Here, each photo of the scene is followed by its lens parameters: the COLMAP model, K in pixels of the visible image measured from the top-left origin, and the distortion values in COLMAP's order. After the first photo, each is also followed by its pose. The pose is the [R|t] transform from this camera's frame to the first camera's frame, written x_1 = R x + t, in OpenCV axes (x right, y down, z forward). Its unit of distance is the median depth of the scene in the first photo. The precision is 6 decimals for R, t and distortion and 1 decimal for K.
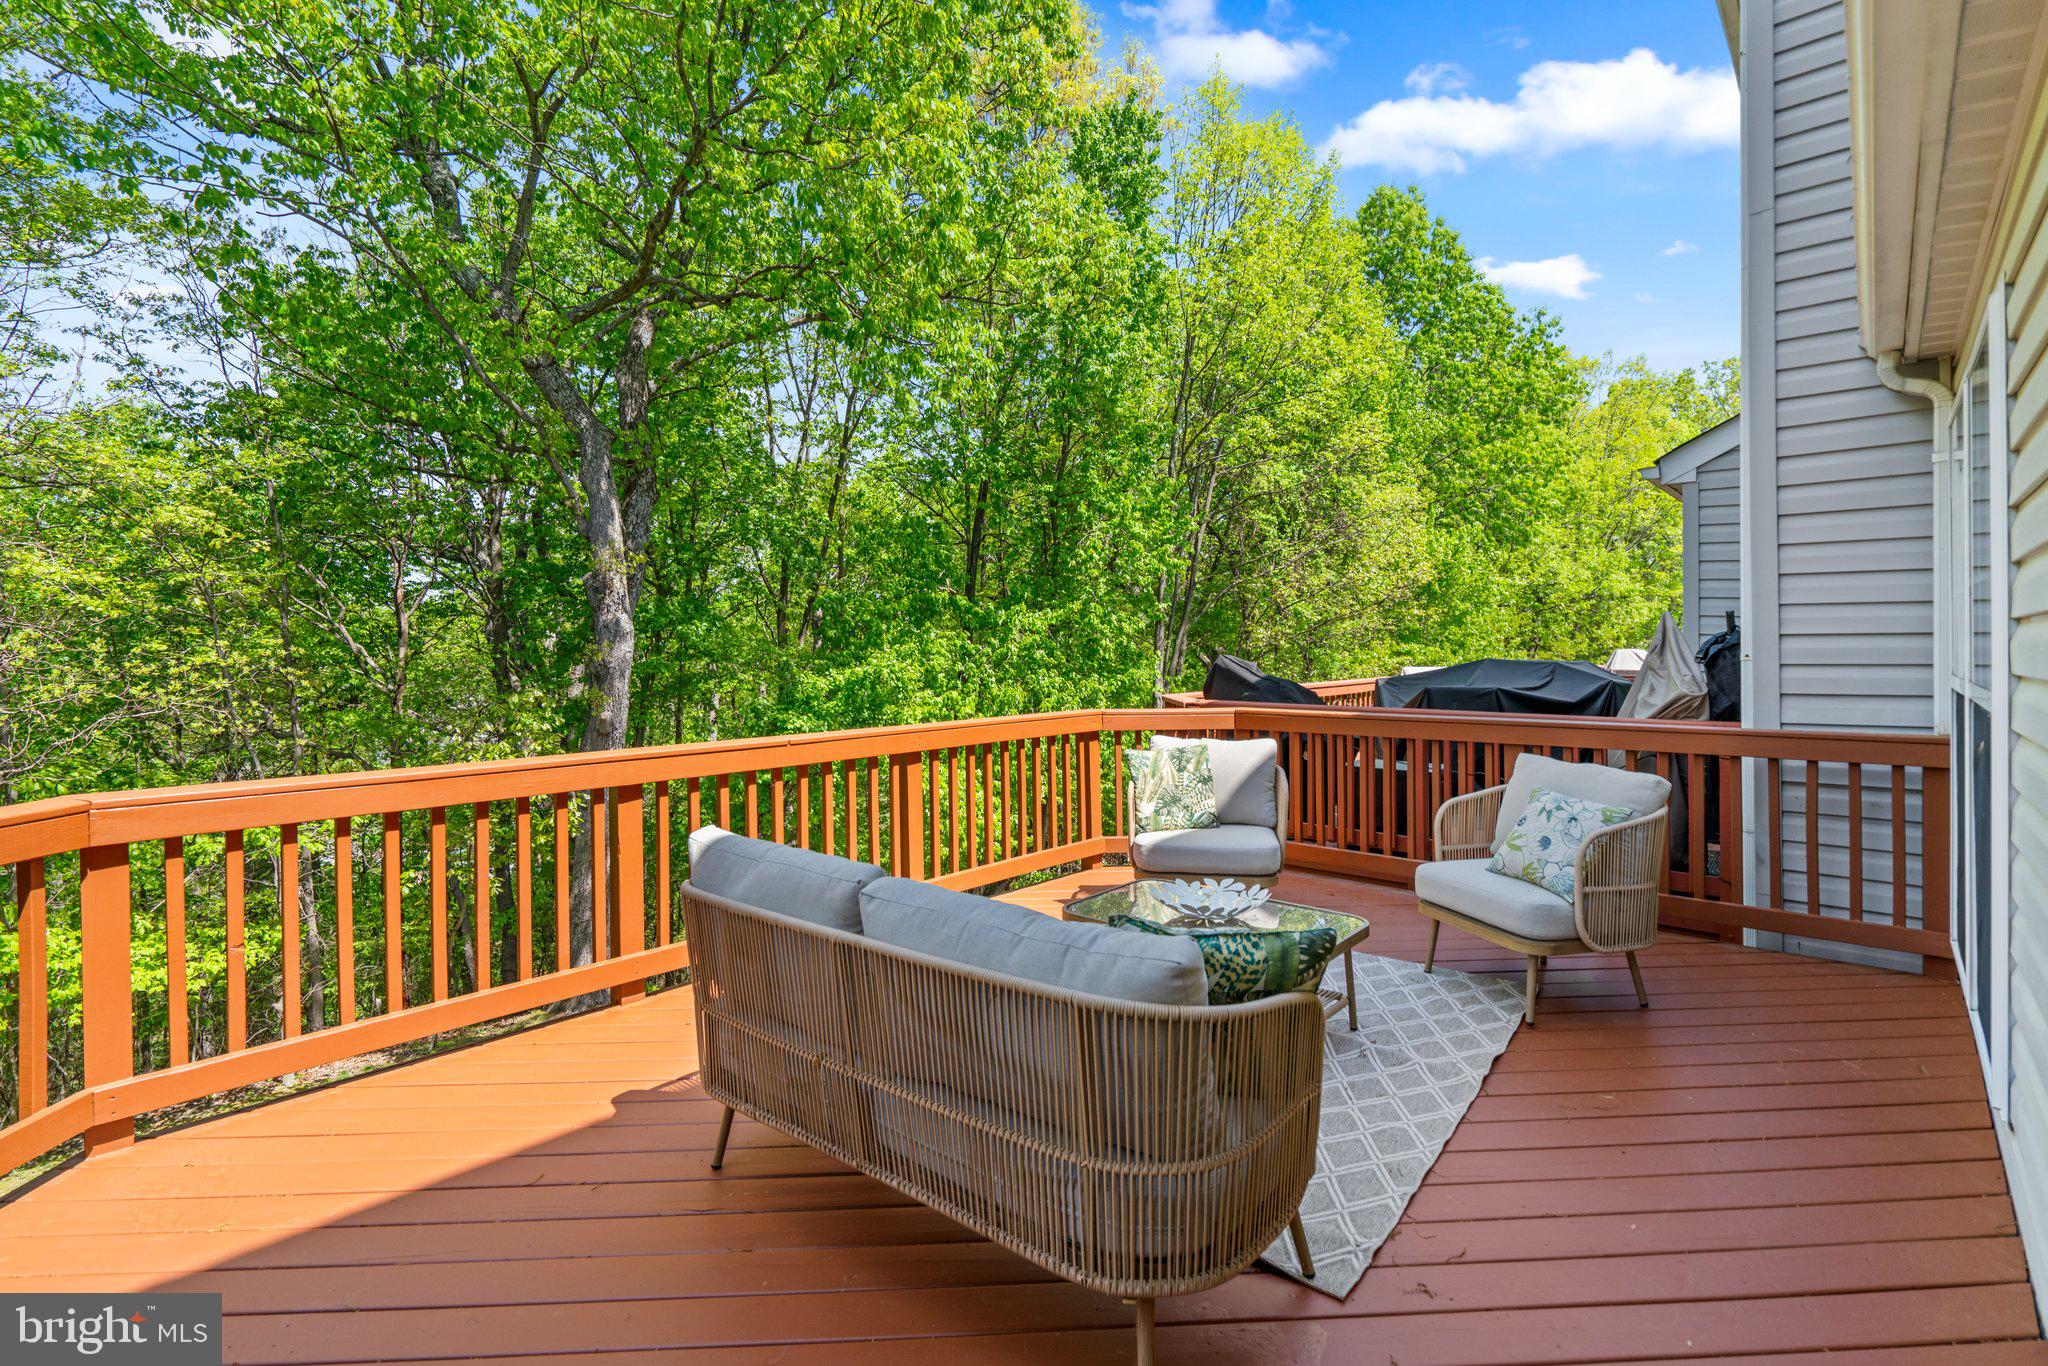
lens RADIAL K [[935.7, 0, 1020.7], [0, 935.7, 659.1], [0, 0, 1]] dist [0.000393, 0.000304]
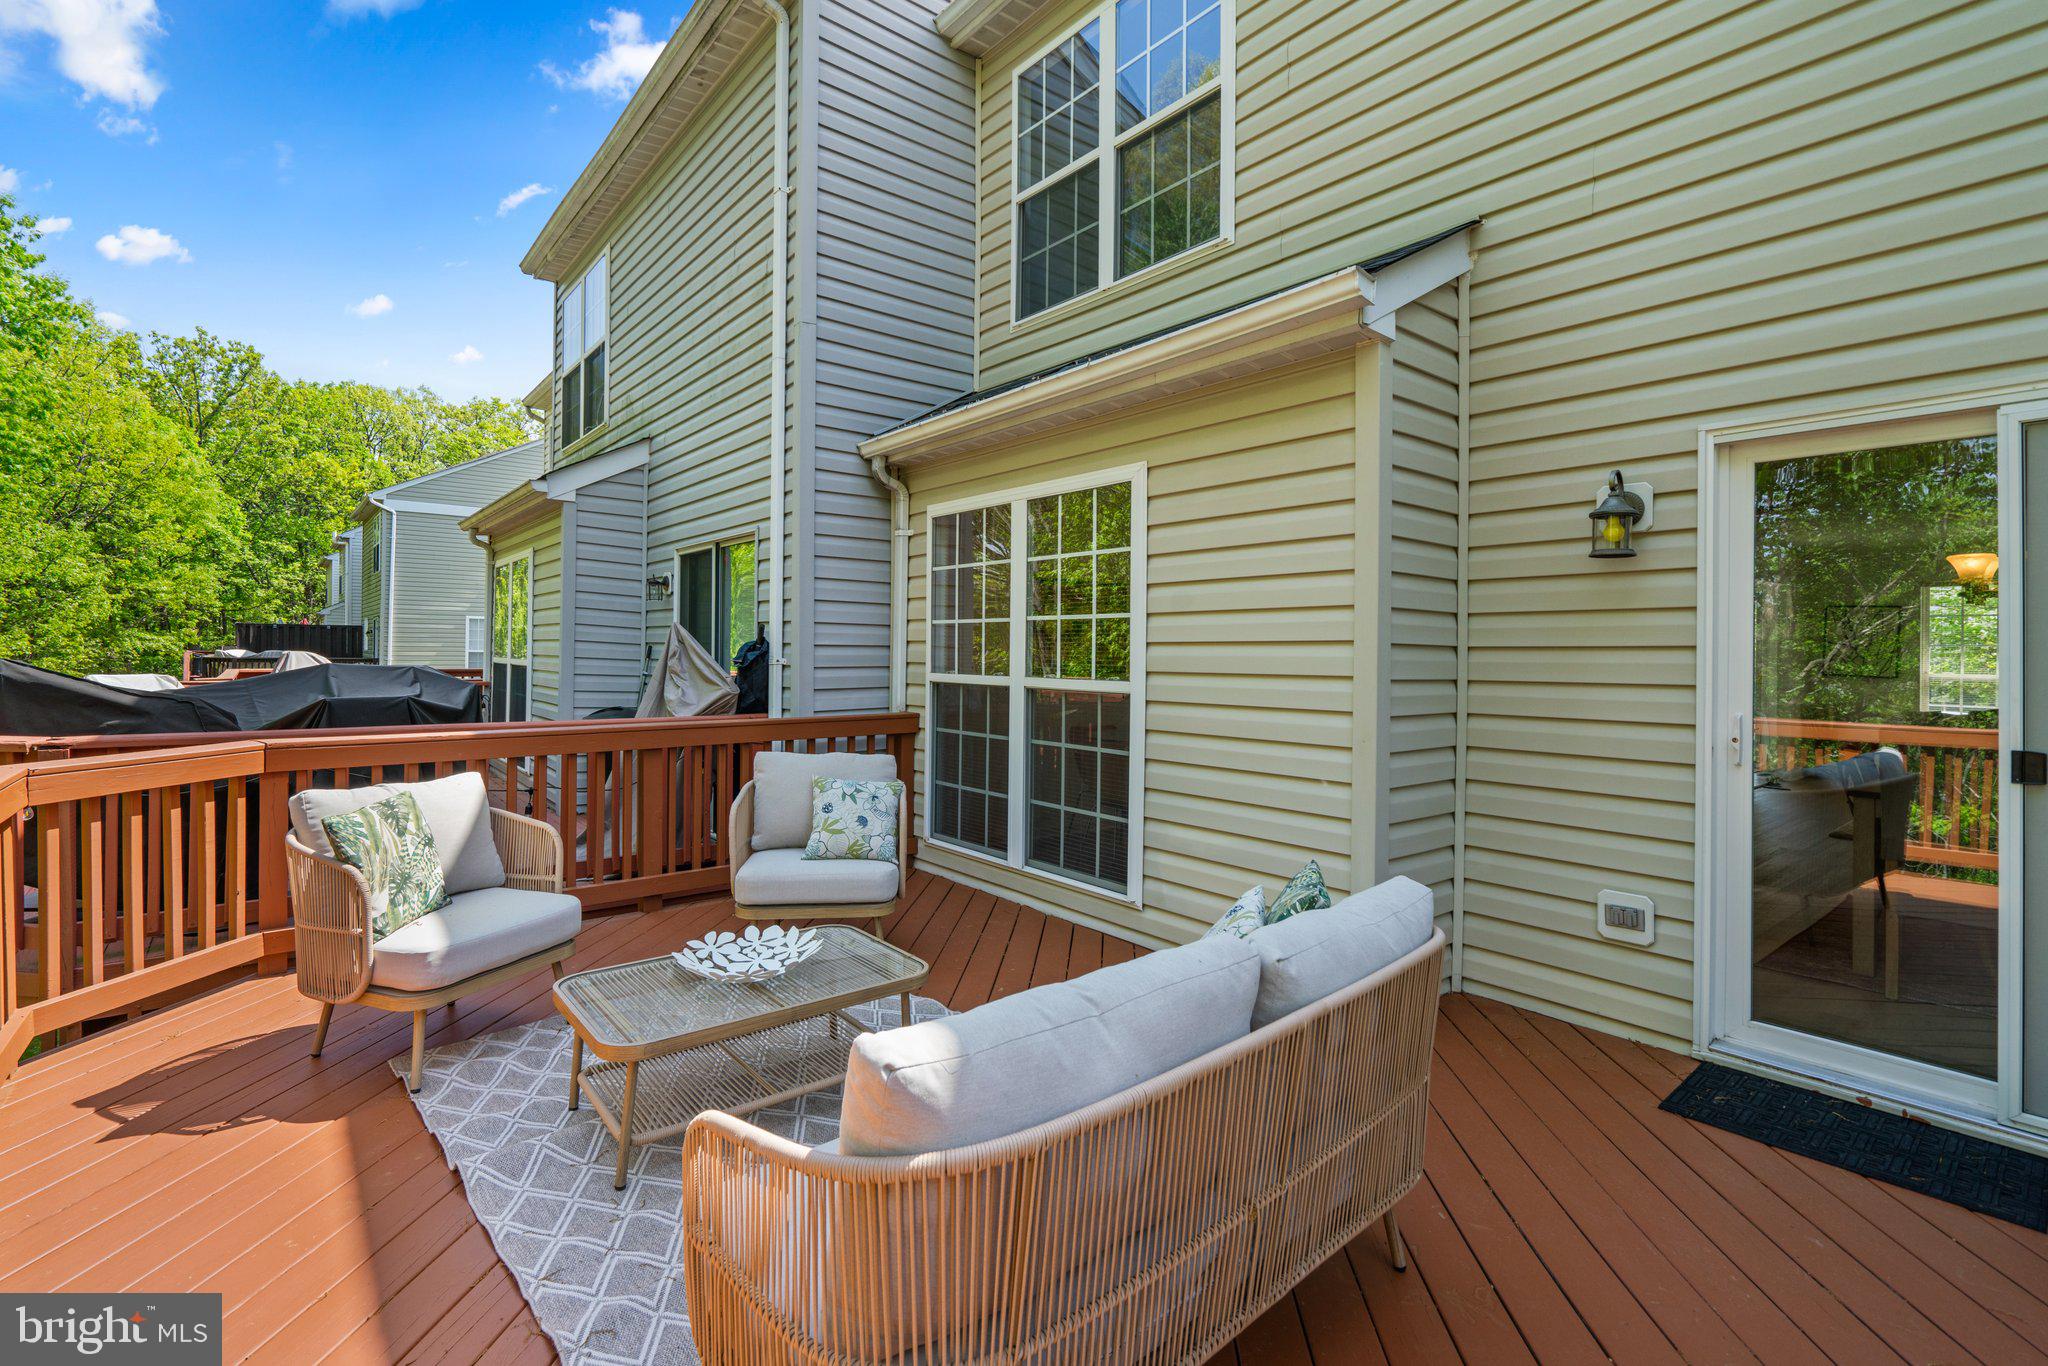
lens RADIAL K [[935.7, 0, 1020.7], [0, 935.7, 659.1], [0, 0, 1]] dist [0.000393, 0.000304]
pose [[0.151832, 0.000960, 0.988406, -0.421154], [0.001387, 0.999998, -0.001184, -0.003945], [-0.988405, 0.001550, 0.151830, 0.462022]]
